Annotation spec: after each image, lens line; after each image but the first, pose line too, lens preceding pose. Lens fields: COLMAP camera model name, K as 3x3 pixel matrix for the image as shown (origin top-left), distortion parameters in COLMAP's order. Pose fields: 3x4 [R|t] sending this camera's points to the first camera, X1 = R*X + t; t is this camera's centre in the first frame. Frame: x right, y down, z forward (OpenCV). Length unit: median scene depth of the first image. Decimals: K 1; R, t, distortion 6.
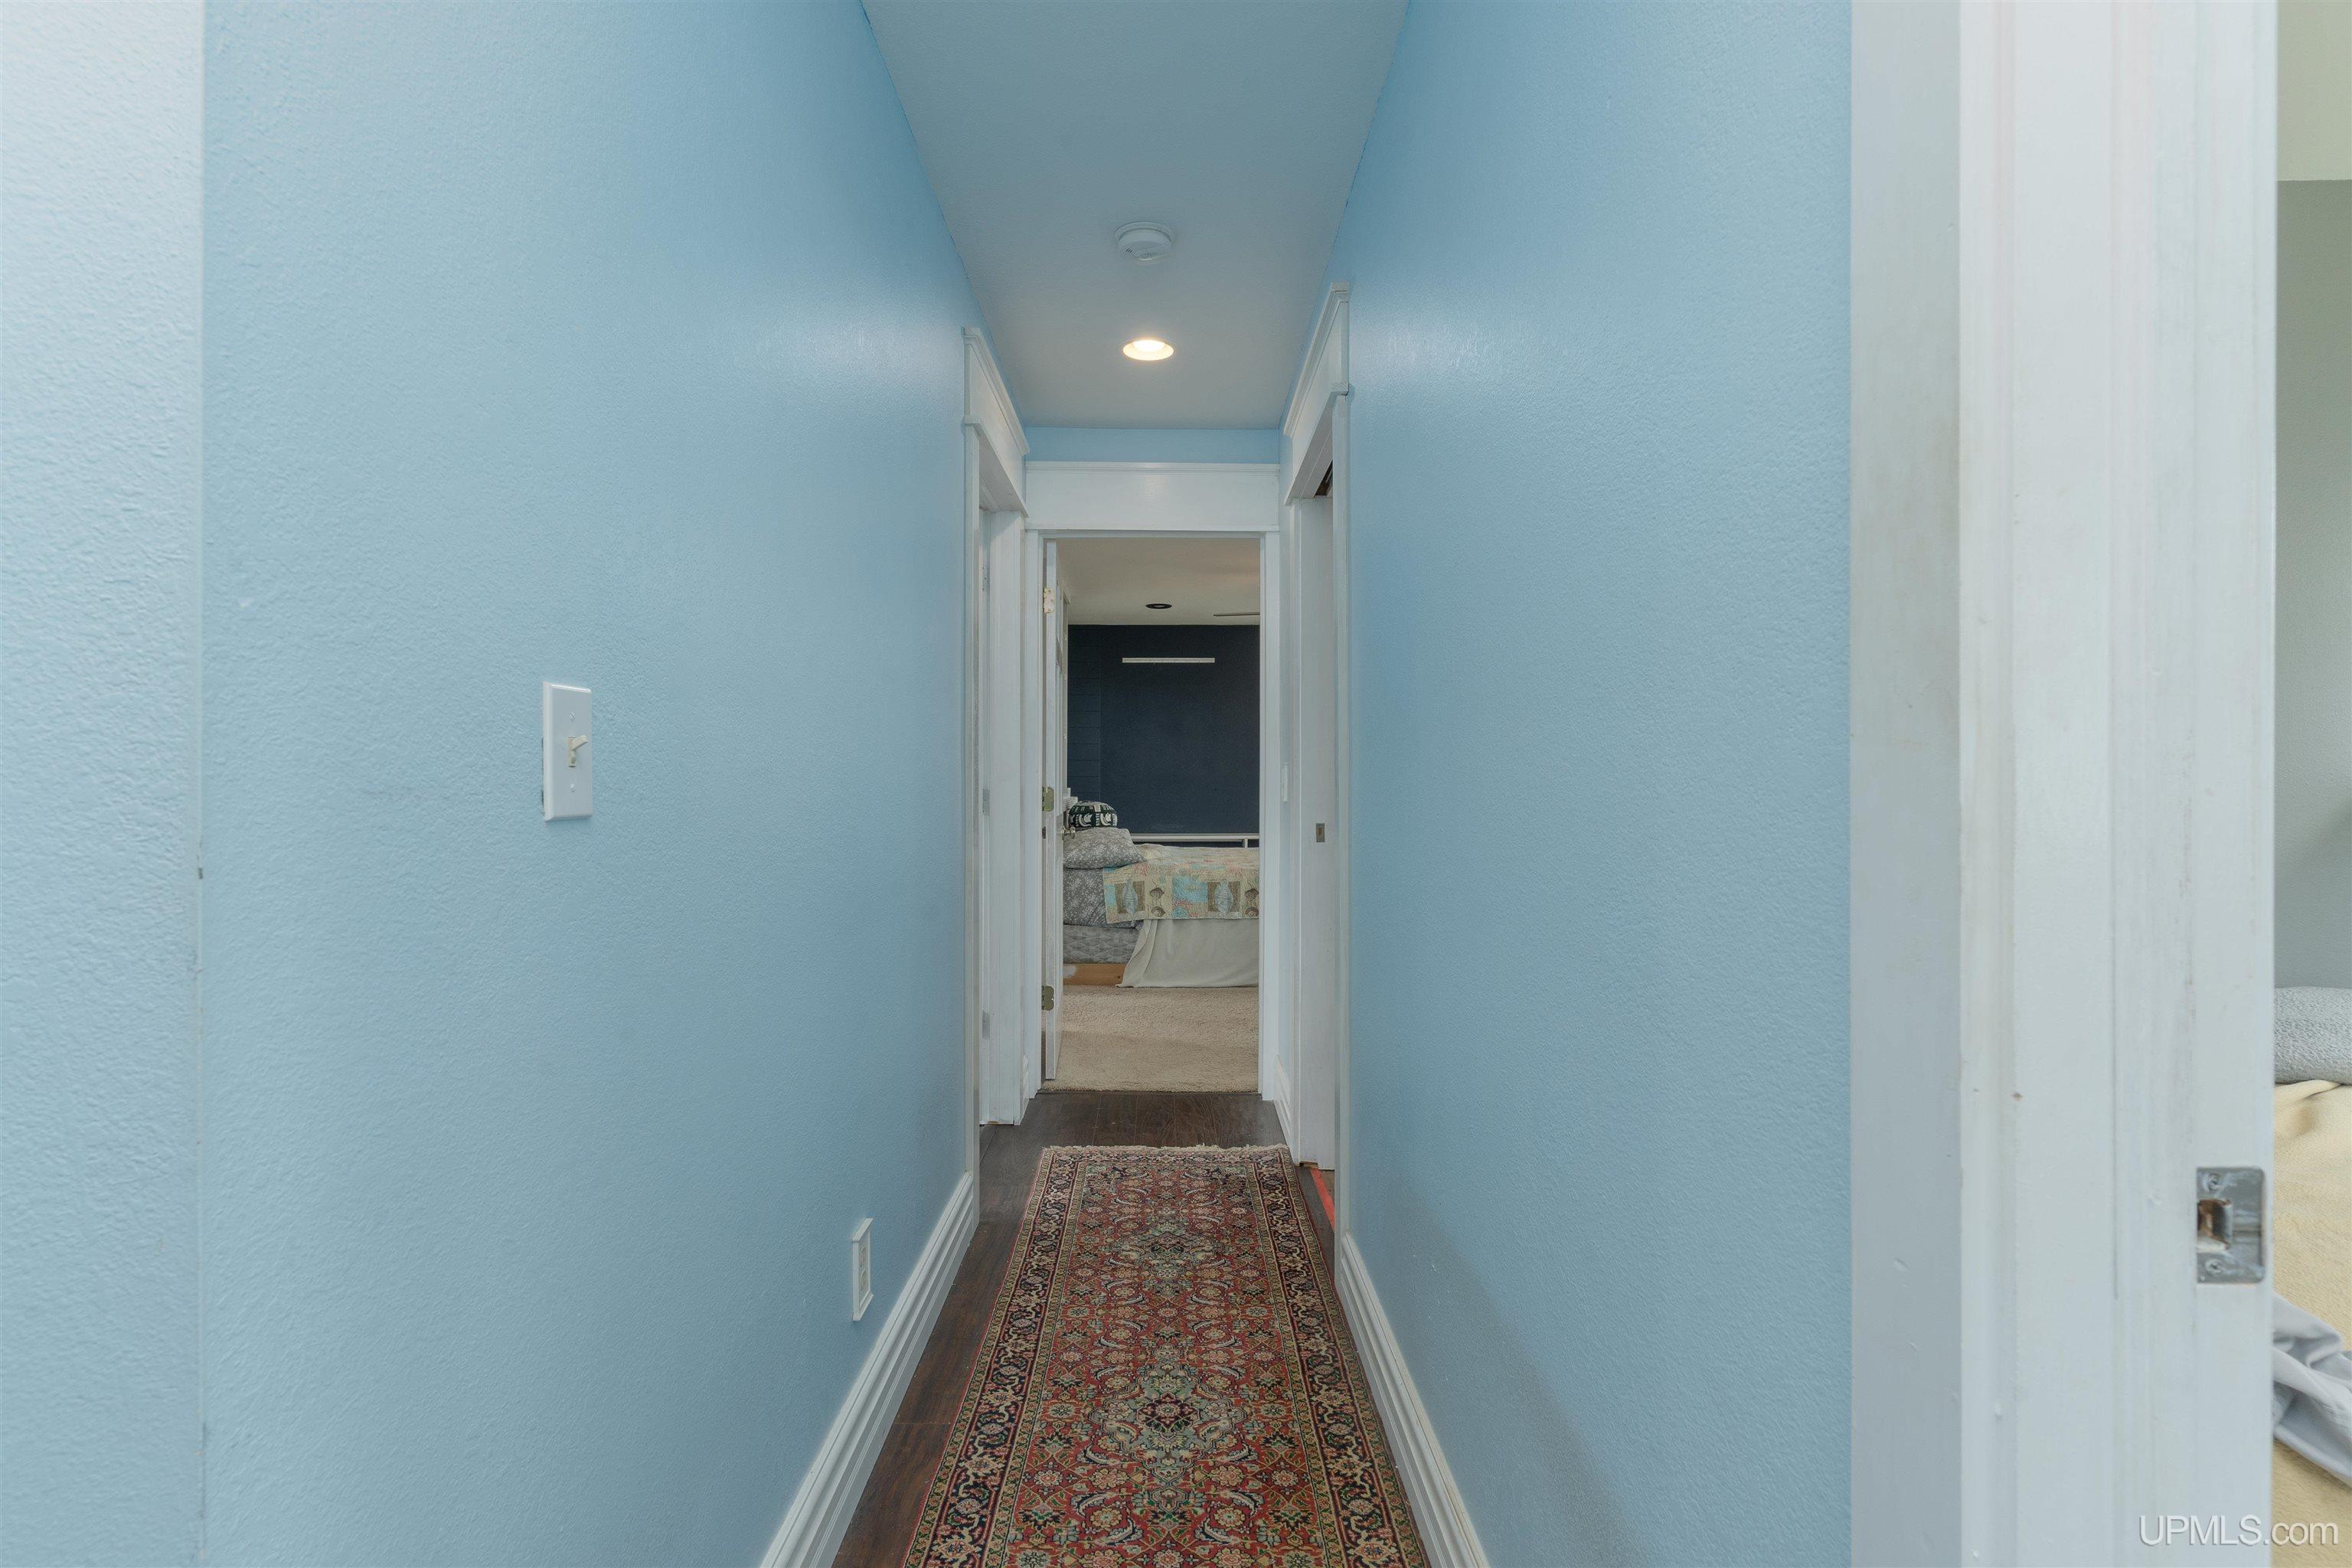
lens RADIAL K [[1128.0, 0, 1174.8], [0, 1128.0, 784.4], [0, 0, 1]] dist [0.003135, -0.000727]
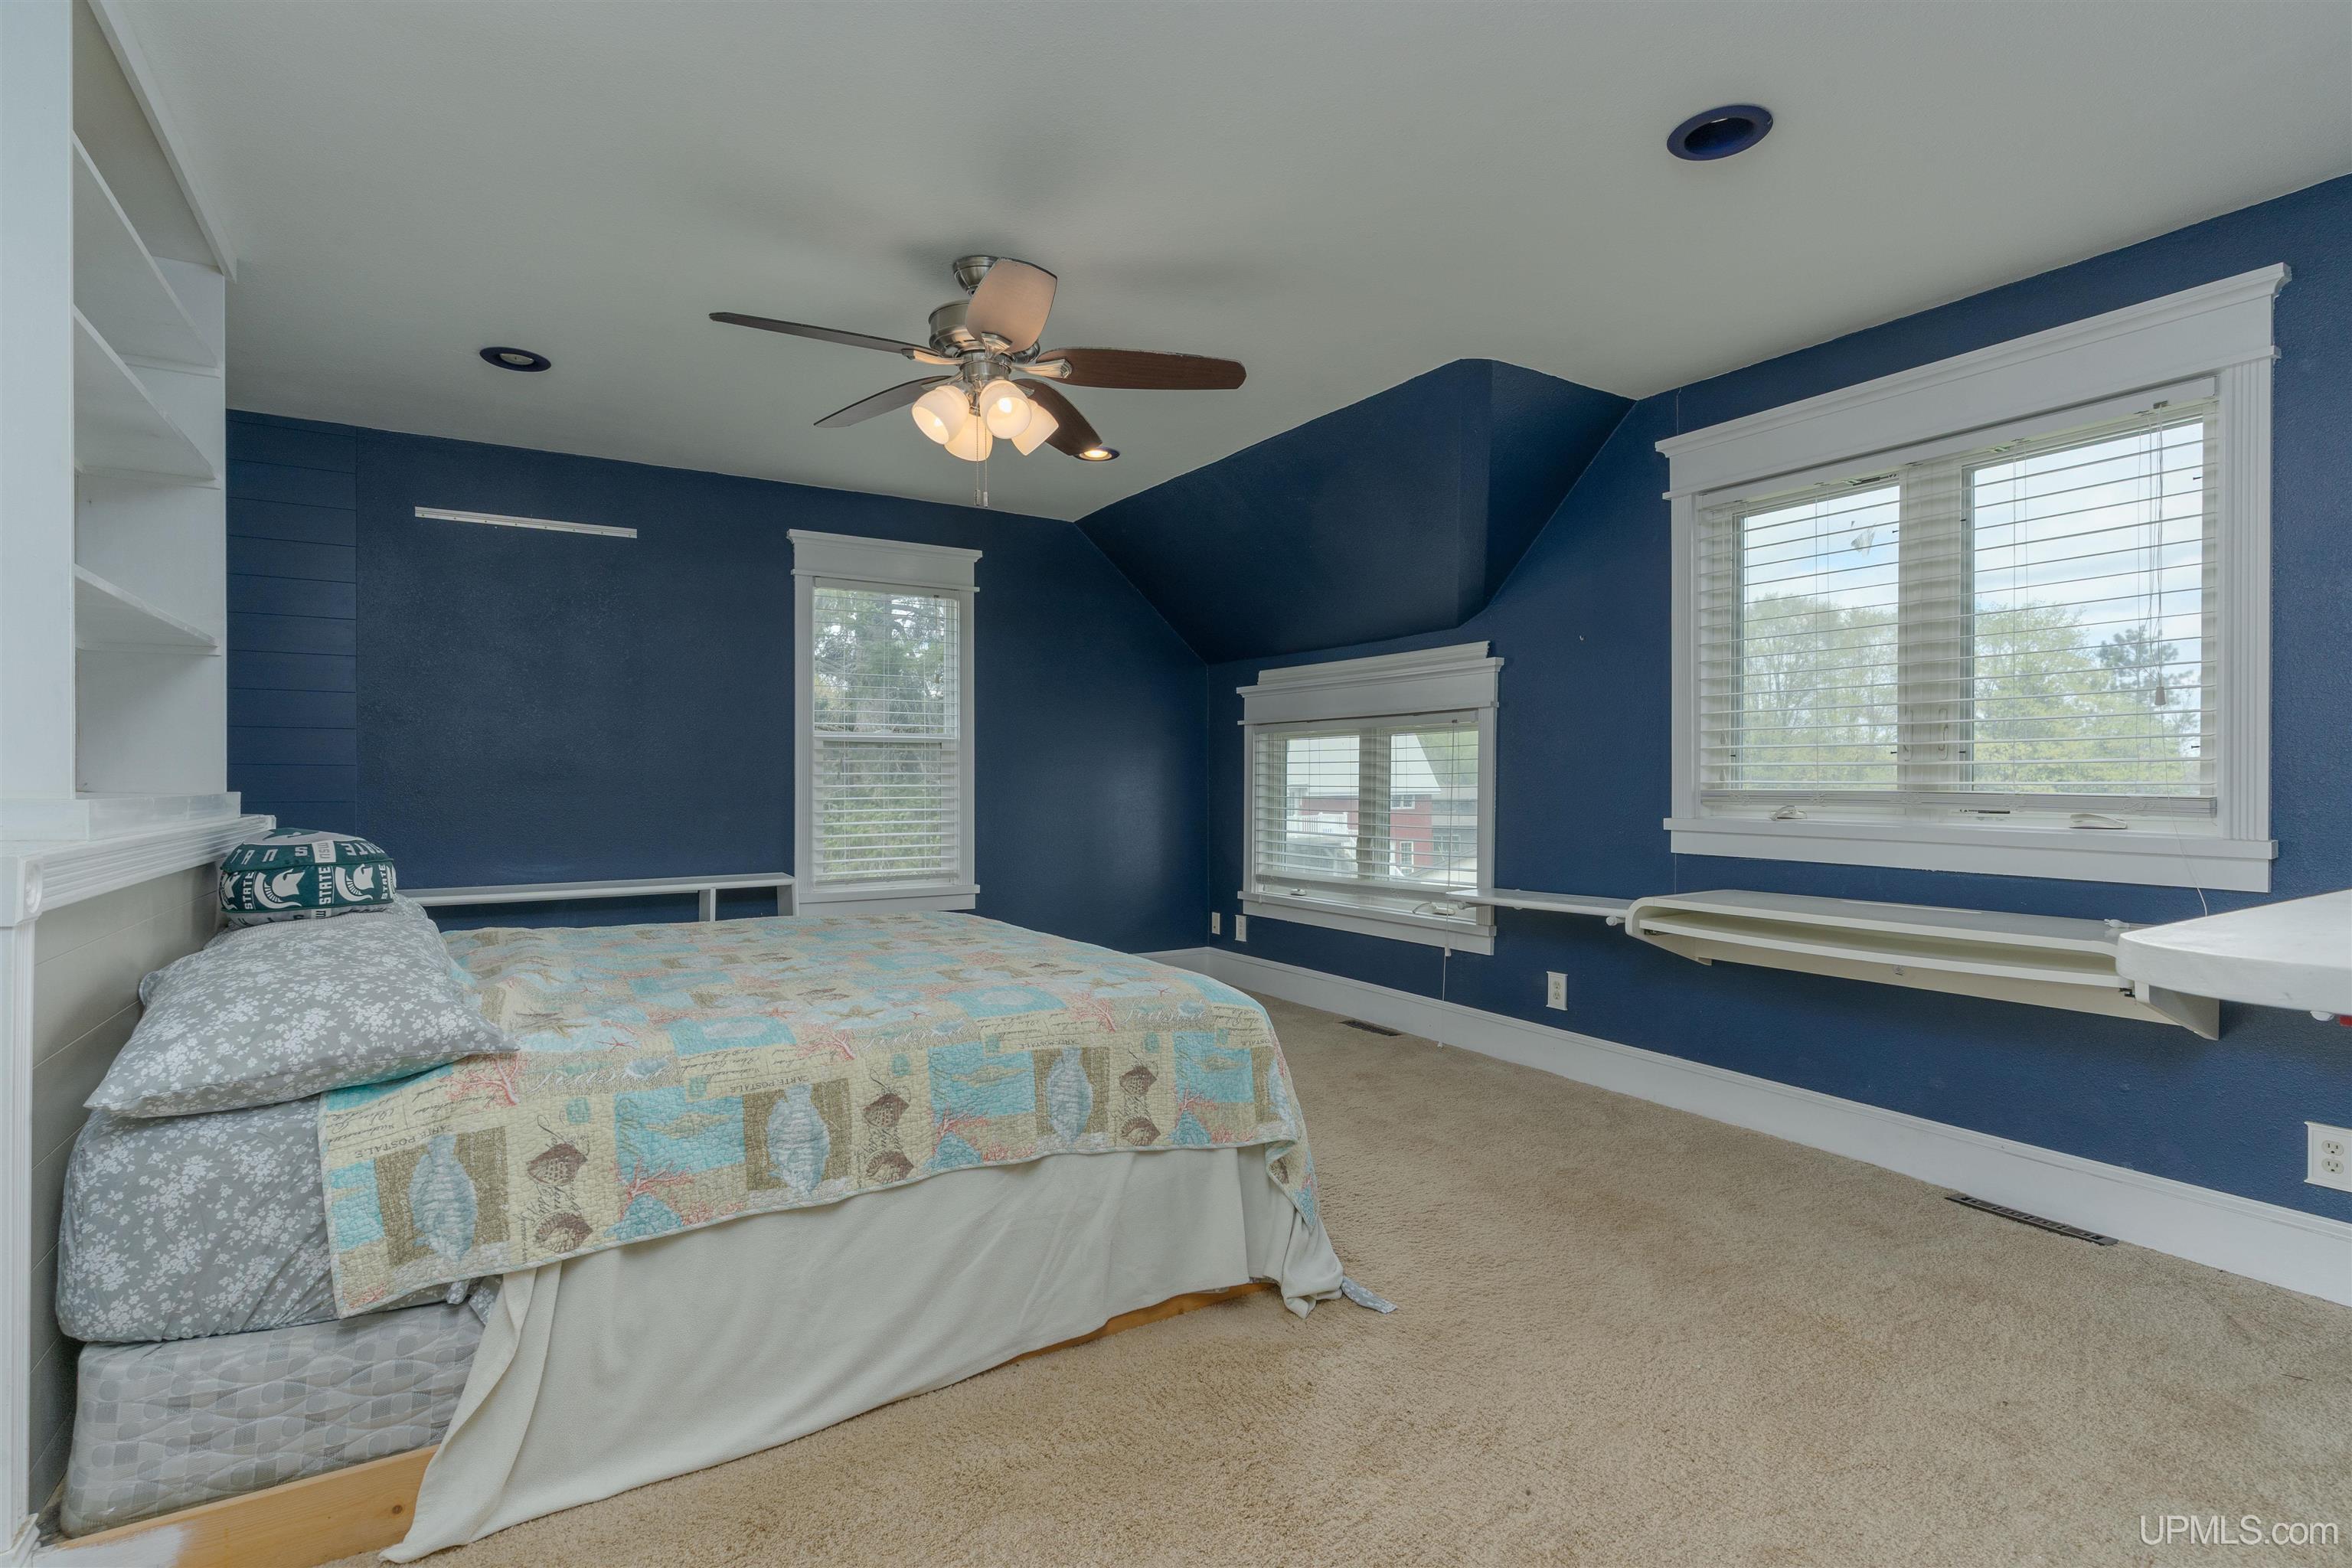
lens RADIAL K [[1128.0, 0, 1187.2], [0, 1128.0, 789.3], [0, 0, 1]] dist [0.003135, -0.000727]
pose [[0.854422, -0.009635, 0.519490, -0.026914], [0.004540, 0.999928, 0.011077, -0.000552], [-0.519560, -0.007106, 0.854405, 0.671365]]
